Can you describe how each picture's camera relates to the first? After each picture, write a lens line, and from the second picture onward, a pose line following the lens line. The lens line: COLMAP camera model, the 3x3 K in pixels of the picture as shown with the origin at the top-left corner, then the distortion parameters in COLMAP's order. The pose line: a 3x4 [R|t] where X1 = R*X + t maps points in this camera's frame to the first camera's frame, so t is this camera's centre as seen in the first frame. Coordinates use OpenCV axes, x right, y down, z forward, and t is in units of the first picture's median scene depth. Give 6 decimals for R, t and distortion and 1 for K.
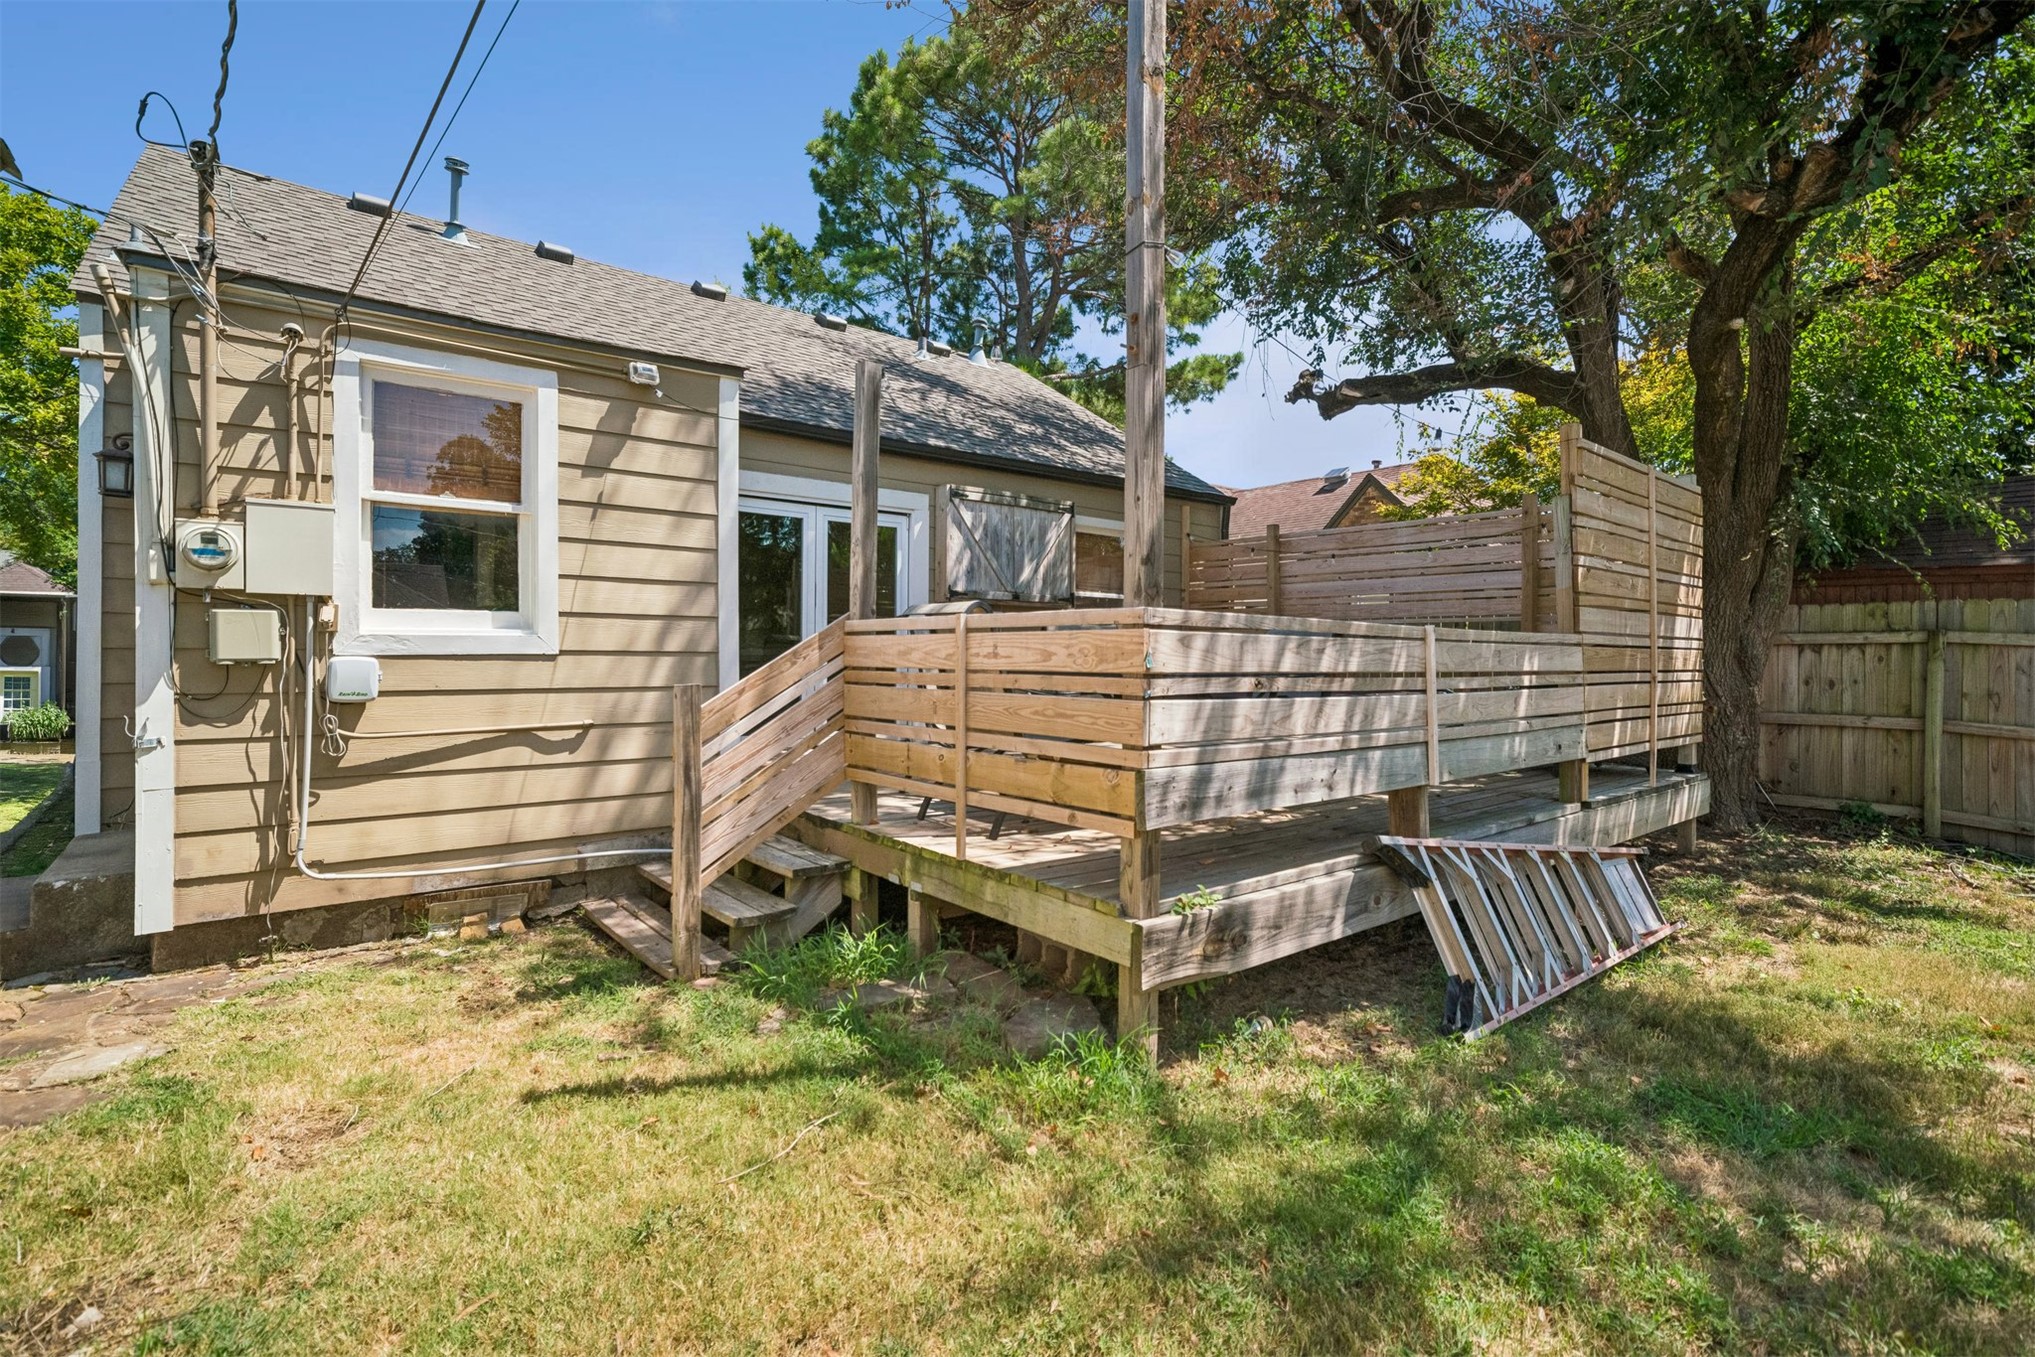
lens RADIAL K [[948.3, 0, 1037.8], [0, 948.3, 651.6], [0, 0, 1]] dist [-0.006100, 0.000843]
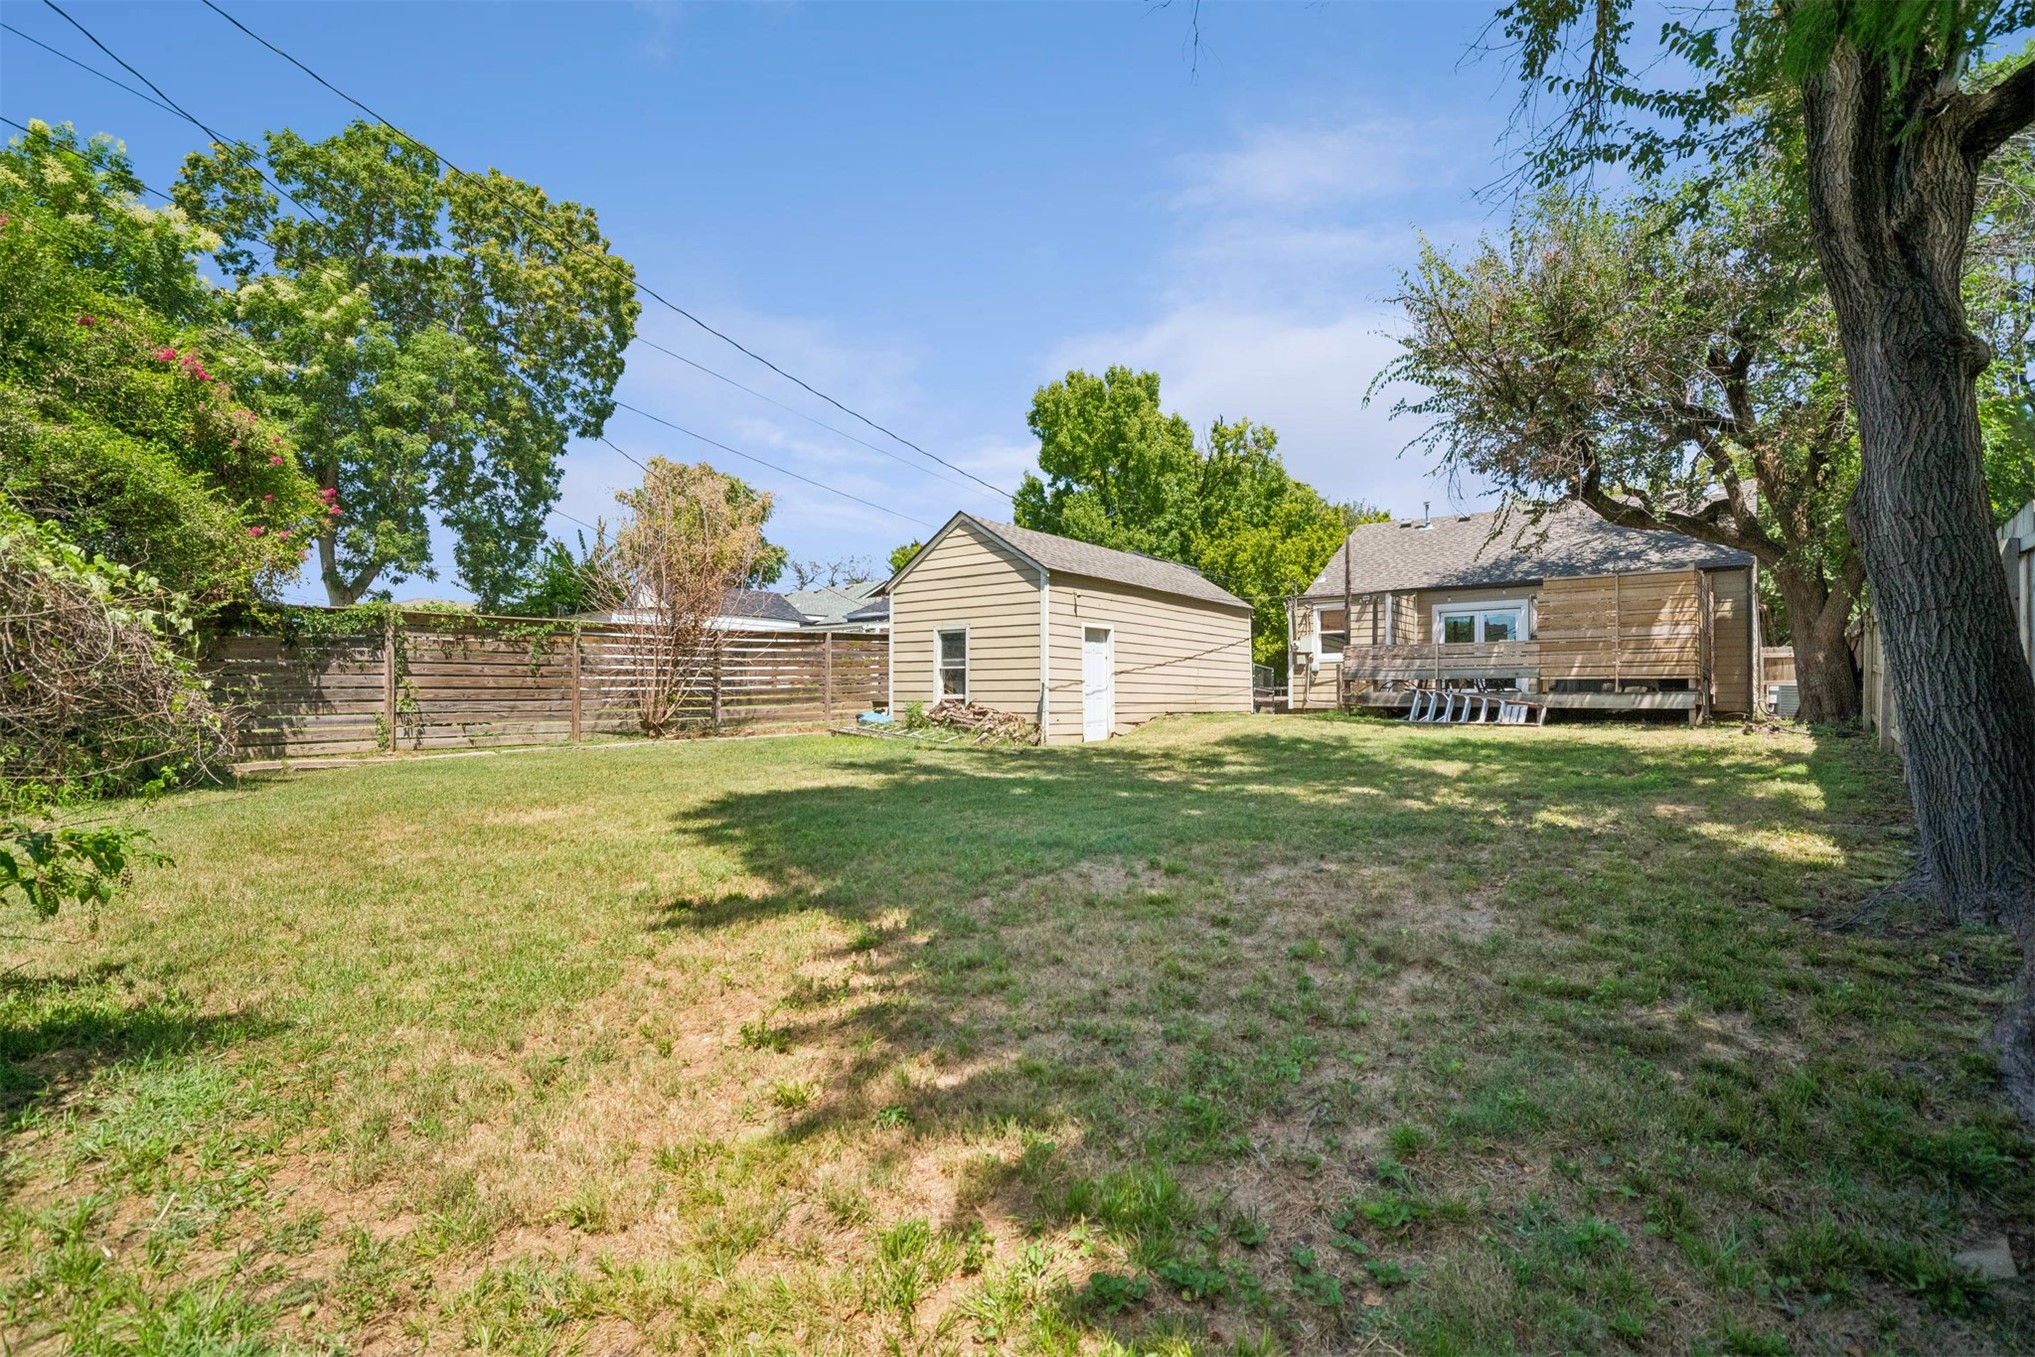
lens RADIAL K [[948.3, 0, 1036.3], [0, 948.3, 679.1], [0, 0, 1]] dist [-0.006100, 0.000843]
pose [[0.199730, -0.036760, -0.979161, 4.268156], [-0.003129, 0.999267, -0.038153, 0.309394], [0.979846, 0.010684, 0.199468, -1.655344]]
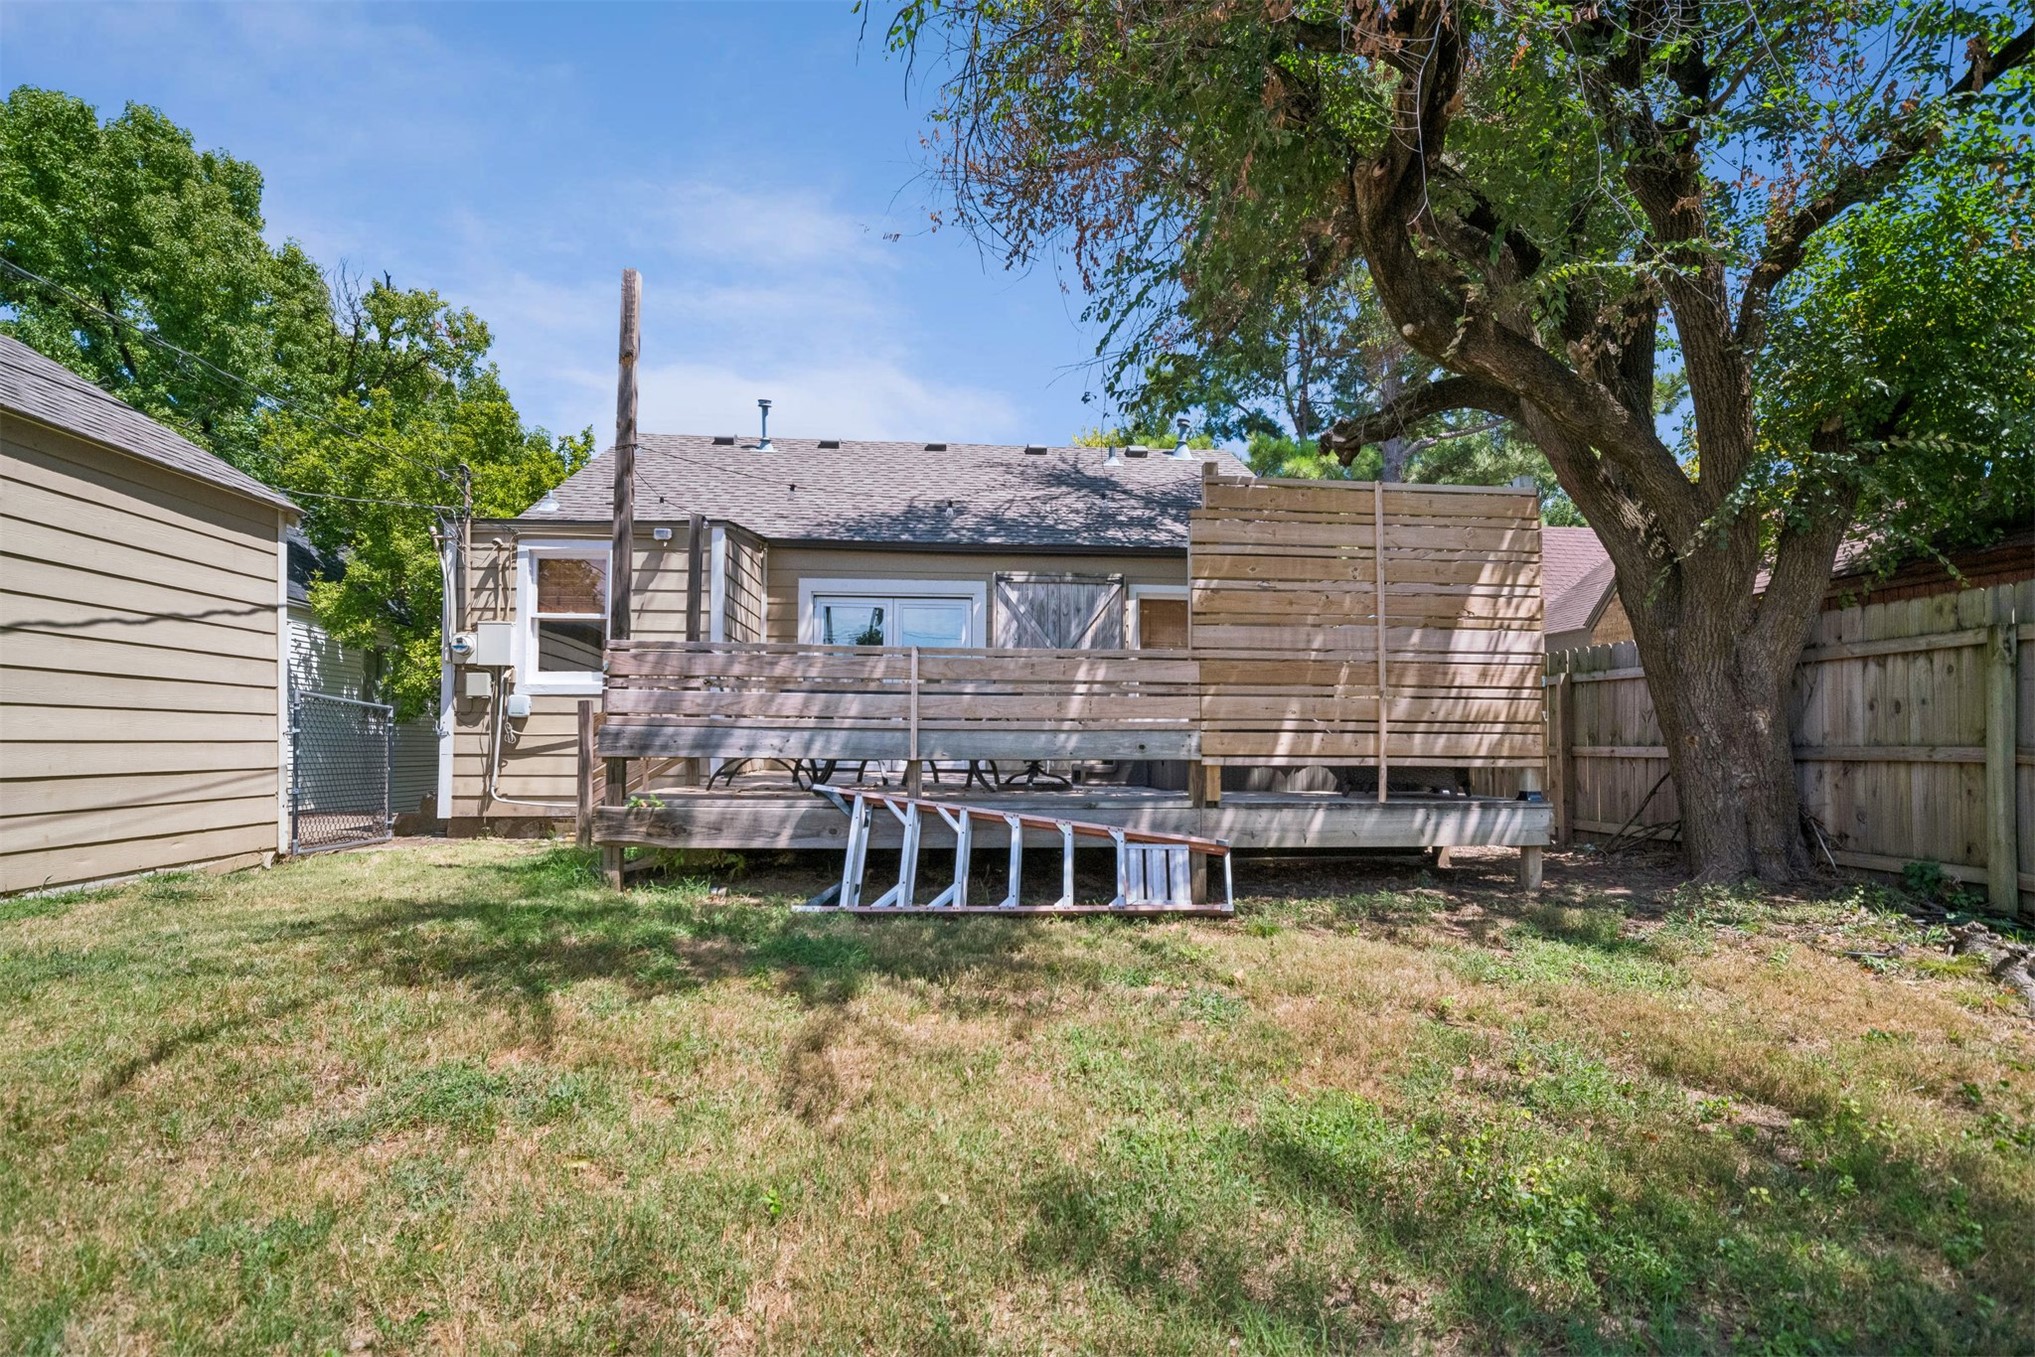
lens RADIAL K [[948.3, 0, 1041.5], [0, 948.3, 716.5], [0, 0, 1]] dist [-0.006100, 0.000843]
pose [[0.819324, -0.022572, -0.572887, 1.353036], [0.004743, 0.999457, -0.032597, 0.122347], [0.573312, 0.023990, 0.818986, -0.027473]]
